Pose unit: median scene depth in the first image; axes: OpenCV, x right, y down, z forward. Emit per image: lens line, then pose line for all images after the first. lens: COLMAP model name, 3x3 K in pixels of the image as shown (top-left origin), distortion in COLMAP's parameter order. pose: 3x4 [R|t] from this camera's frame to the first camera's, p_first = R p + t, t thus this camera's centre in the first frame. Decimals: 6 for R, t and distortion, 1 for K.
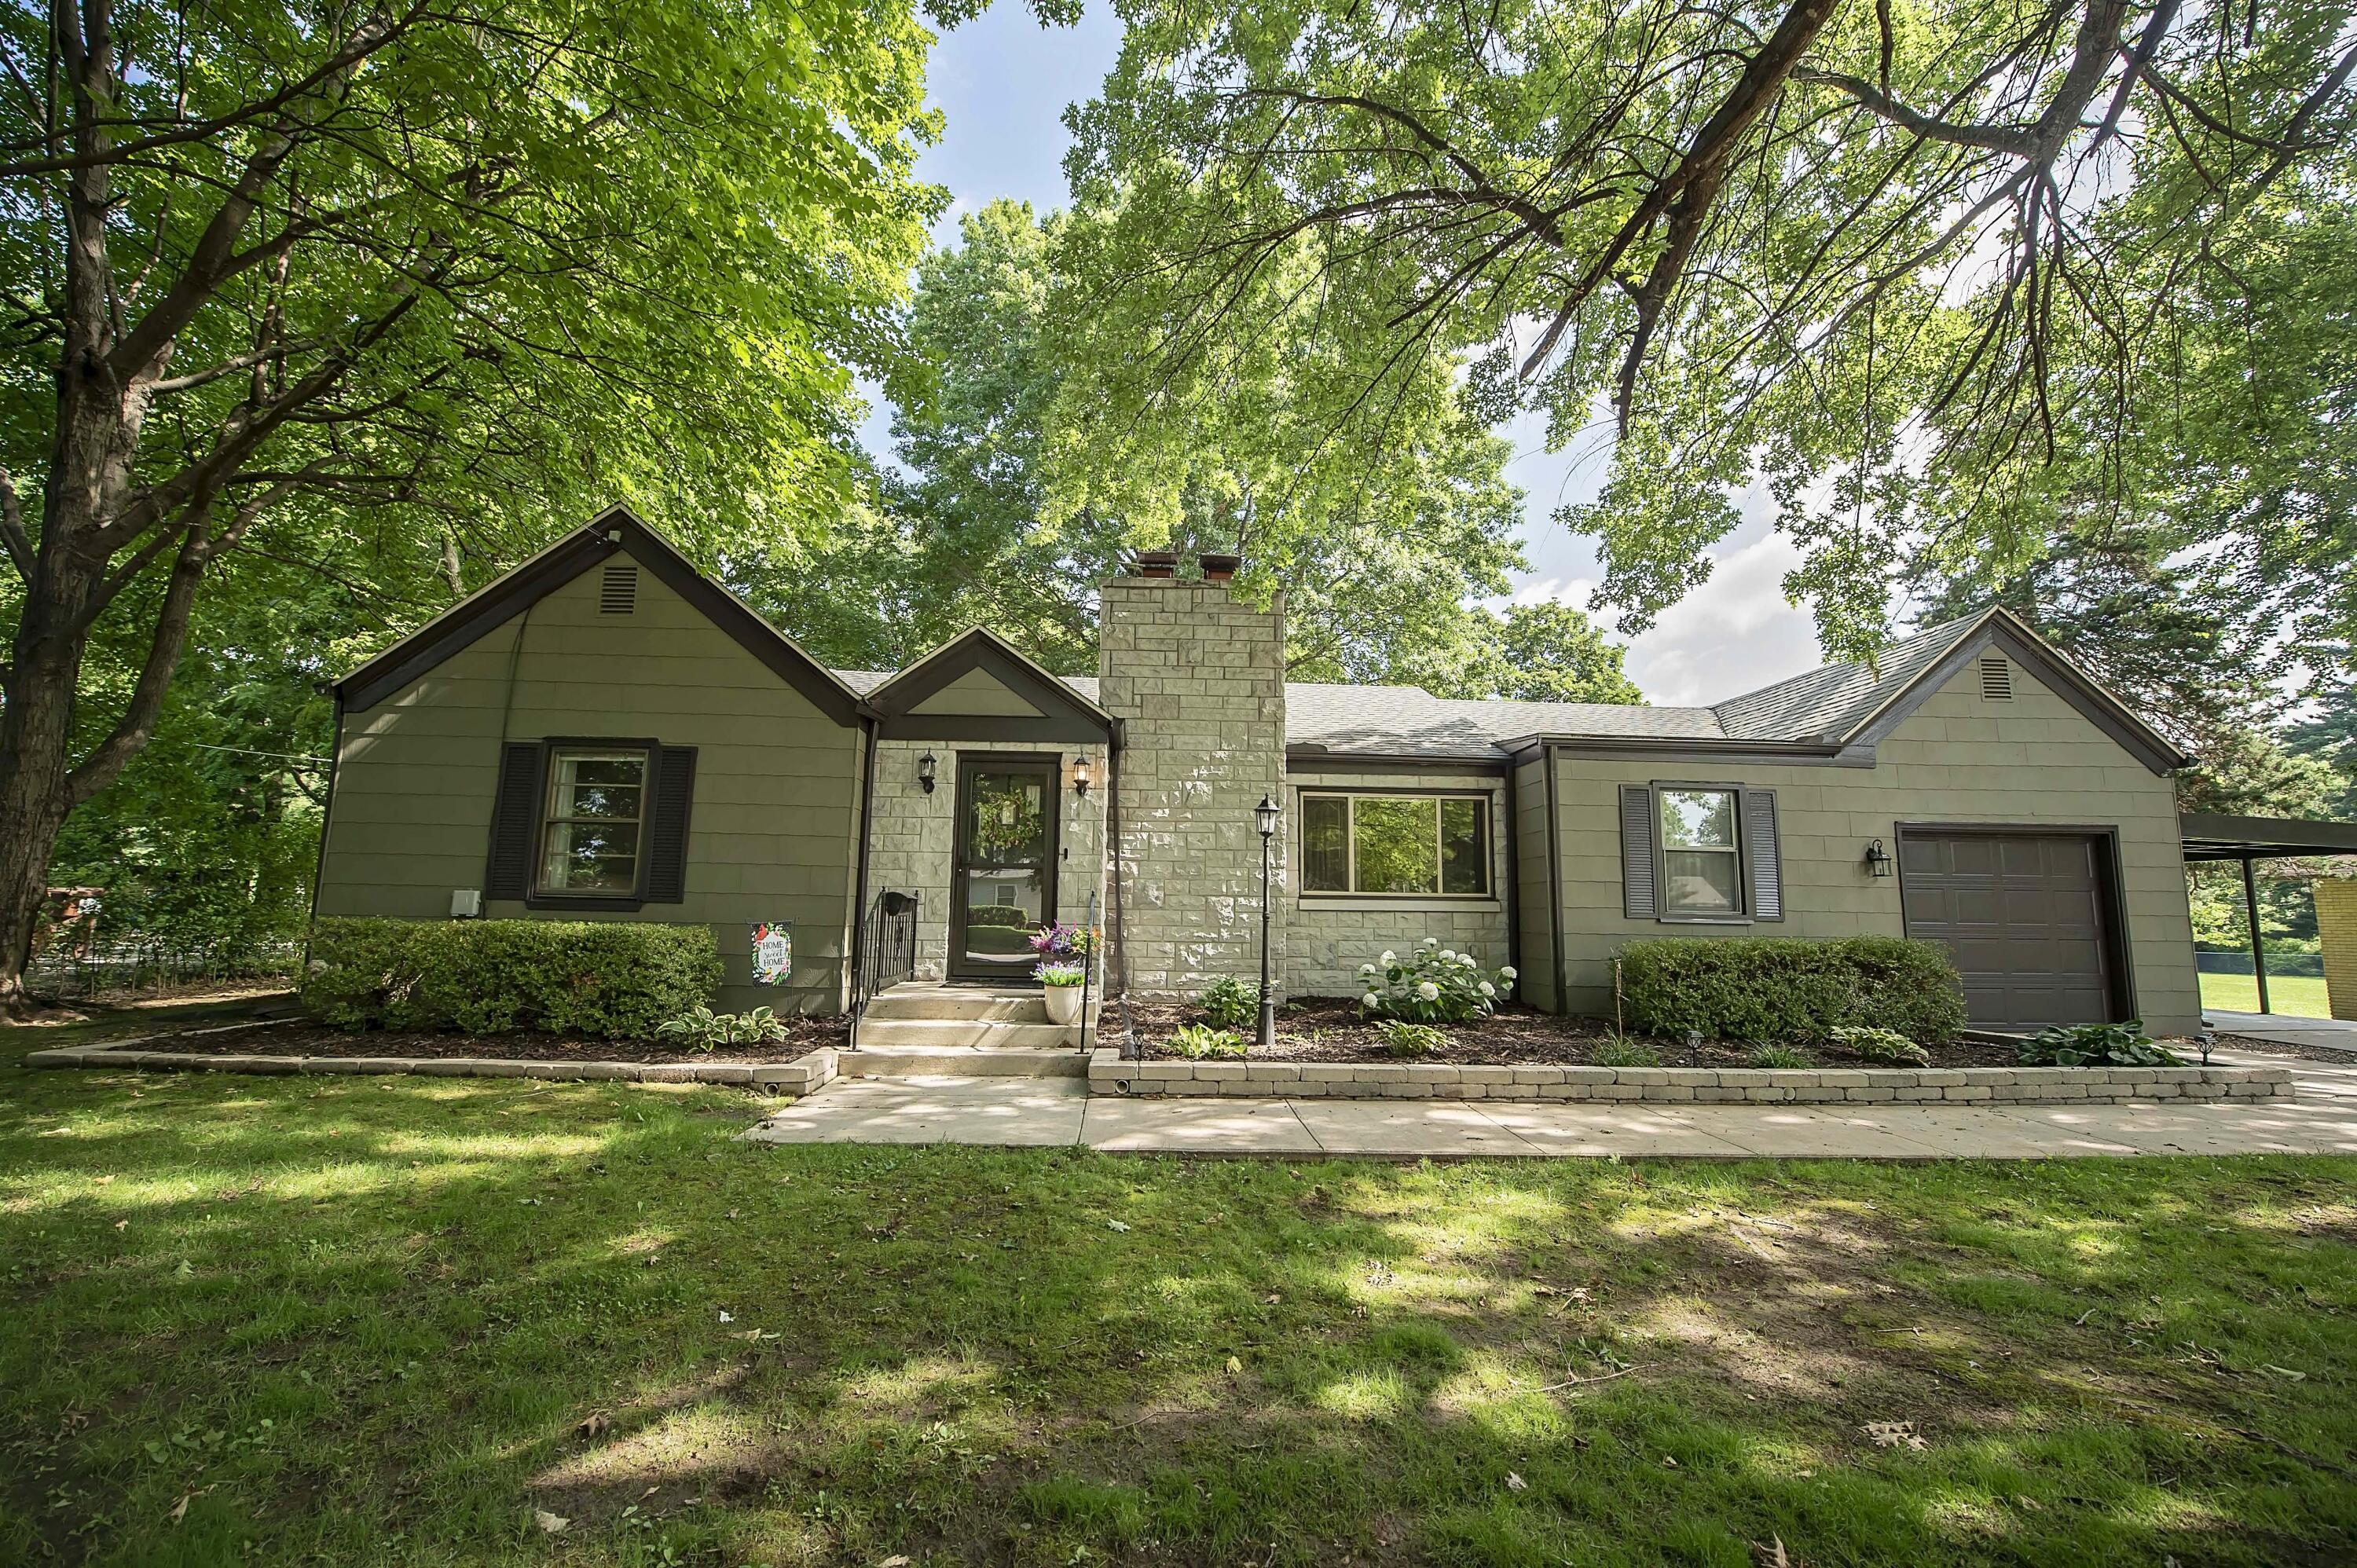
lens RADIAL K [[934.3, 0, 1178.5], [0, 934.3, 784.0], [0, 0, 1]] dist [-0.042088, 0.002417]
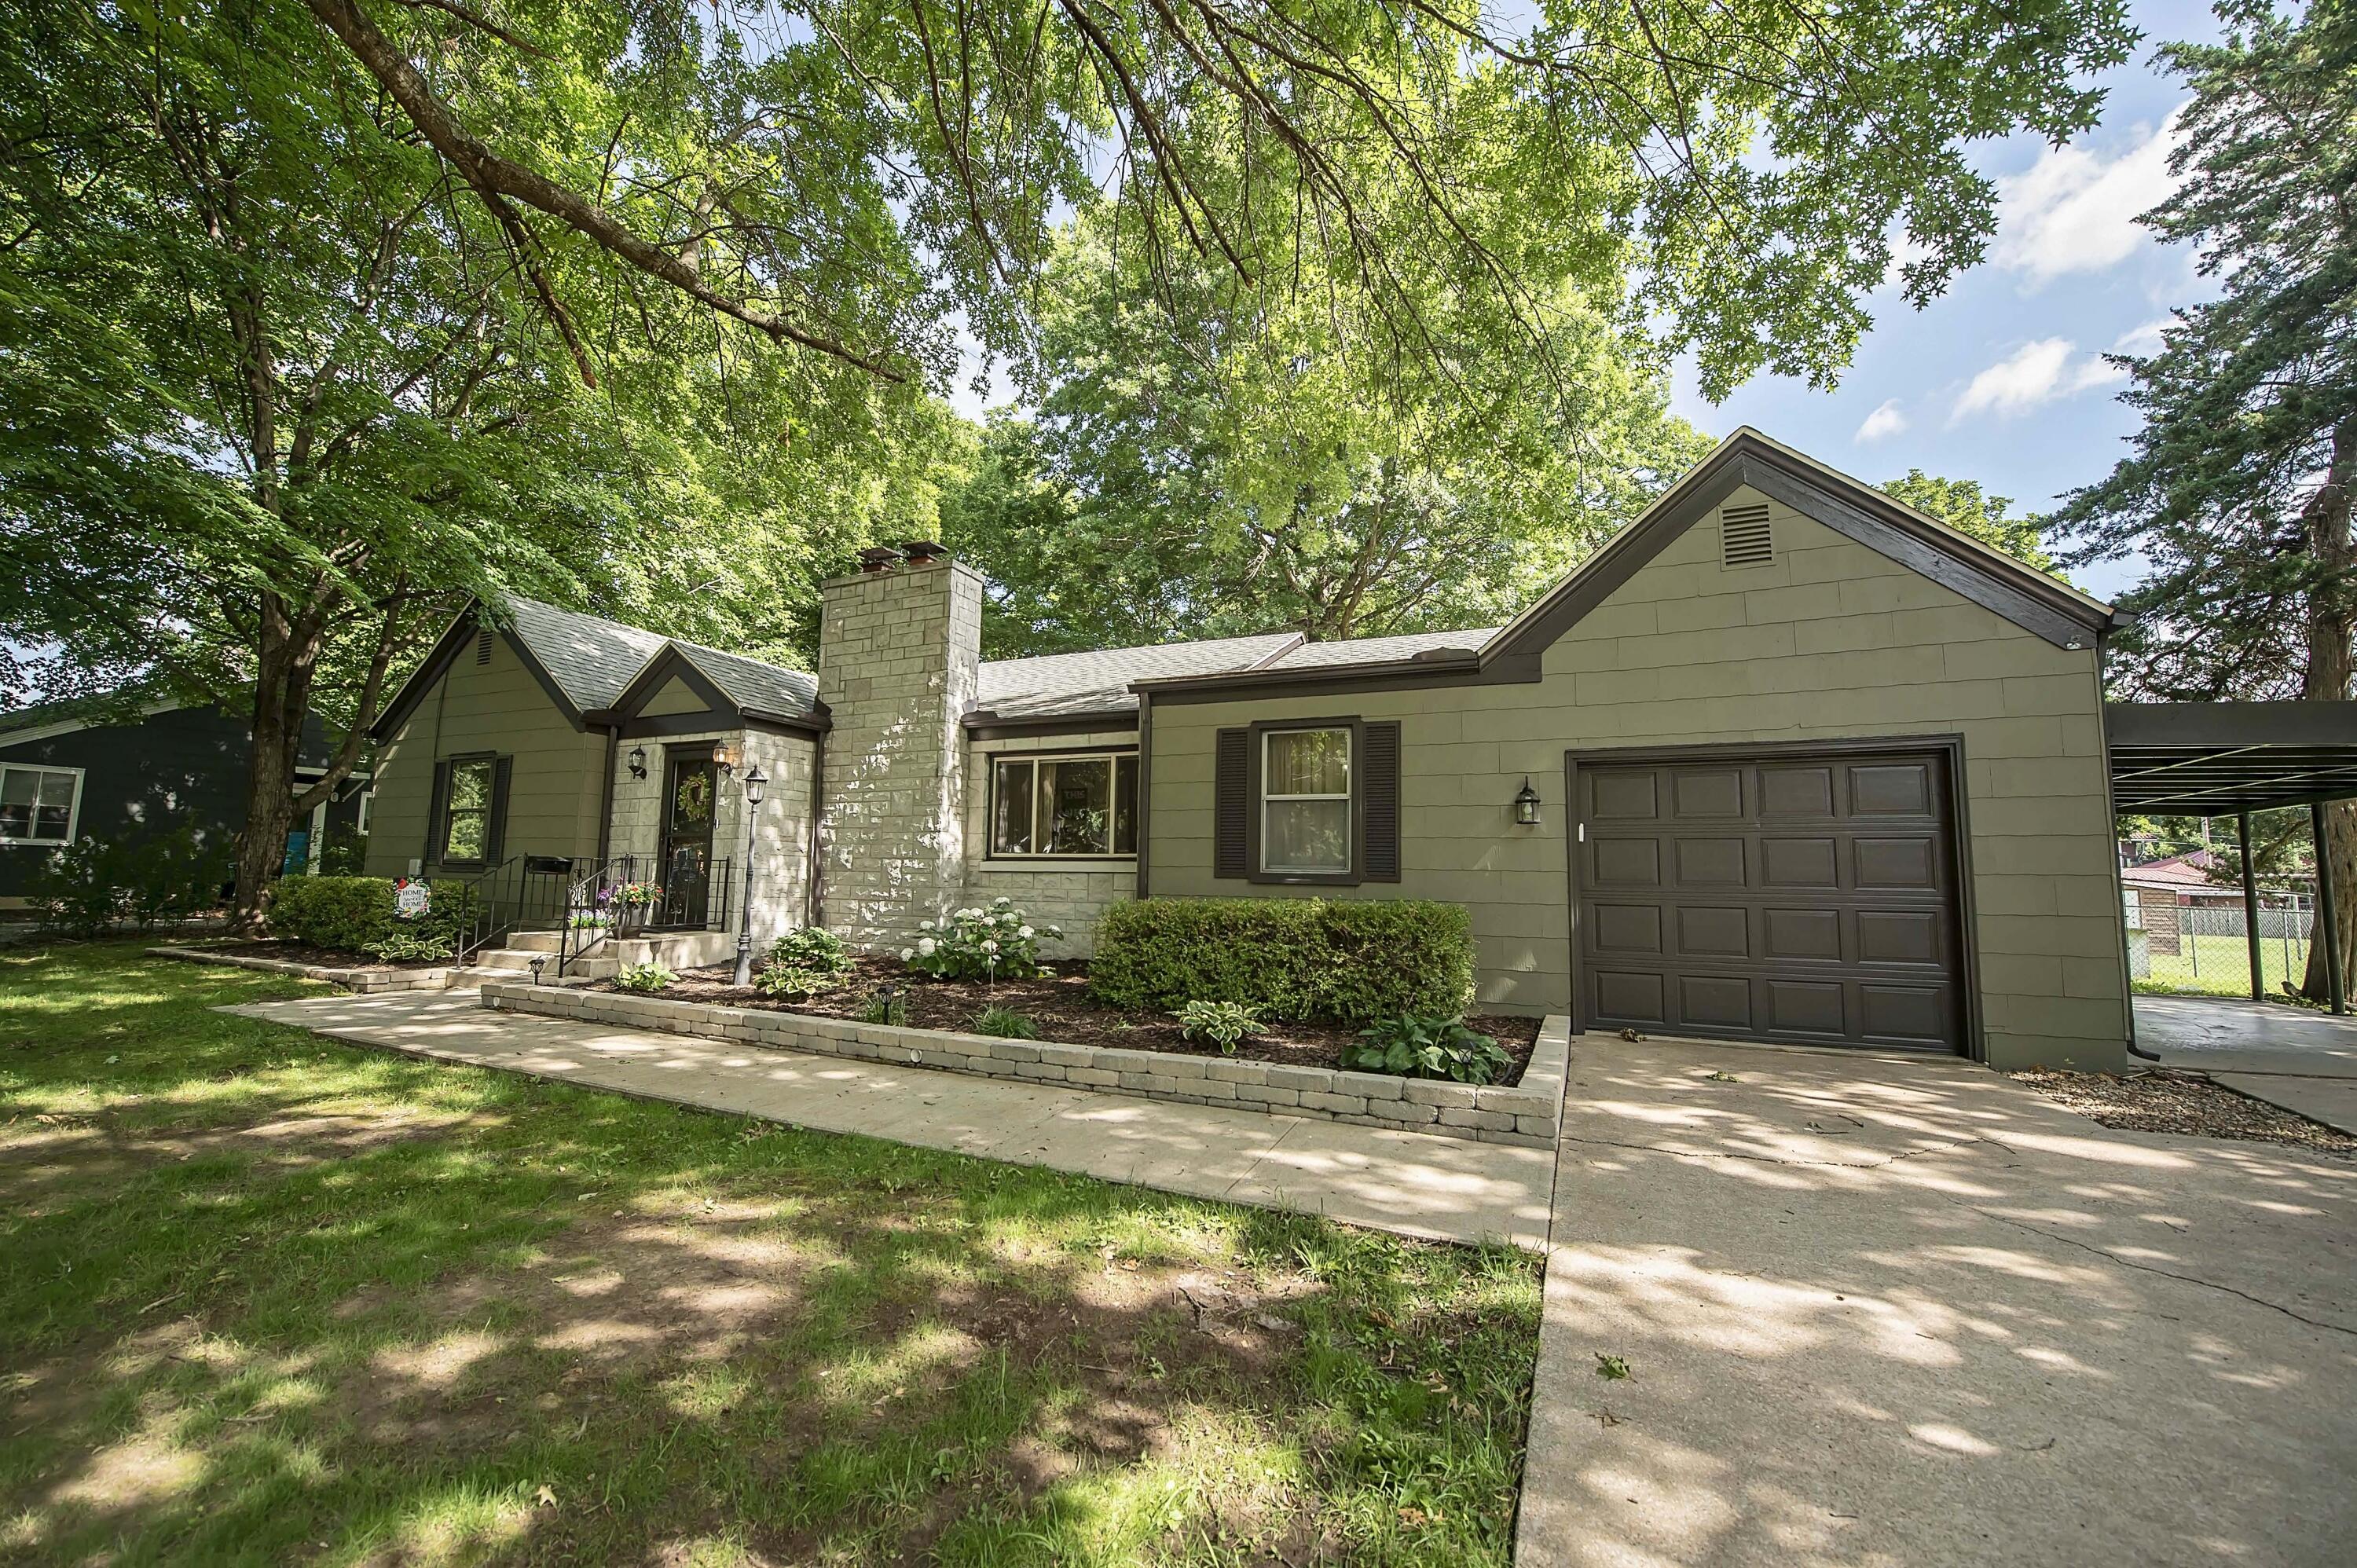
lens RADIAL K [[934.3, 0, 1178.5], [0, 934.3, 784.0], [0, 0, 1]] dist [-0.042088, 0.002417]
pose [[0.897073, -0.049687, -0.439080, 0.835932], [0.059894, 0.998160, 0.009416, 0.043279], [0.437804, -0.034745, 0.898399, 0.174104]]
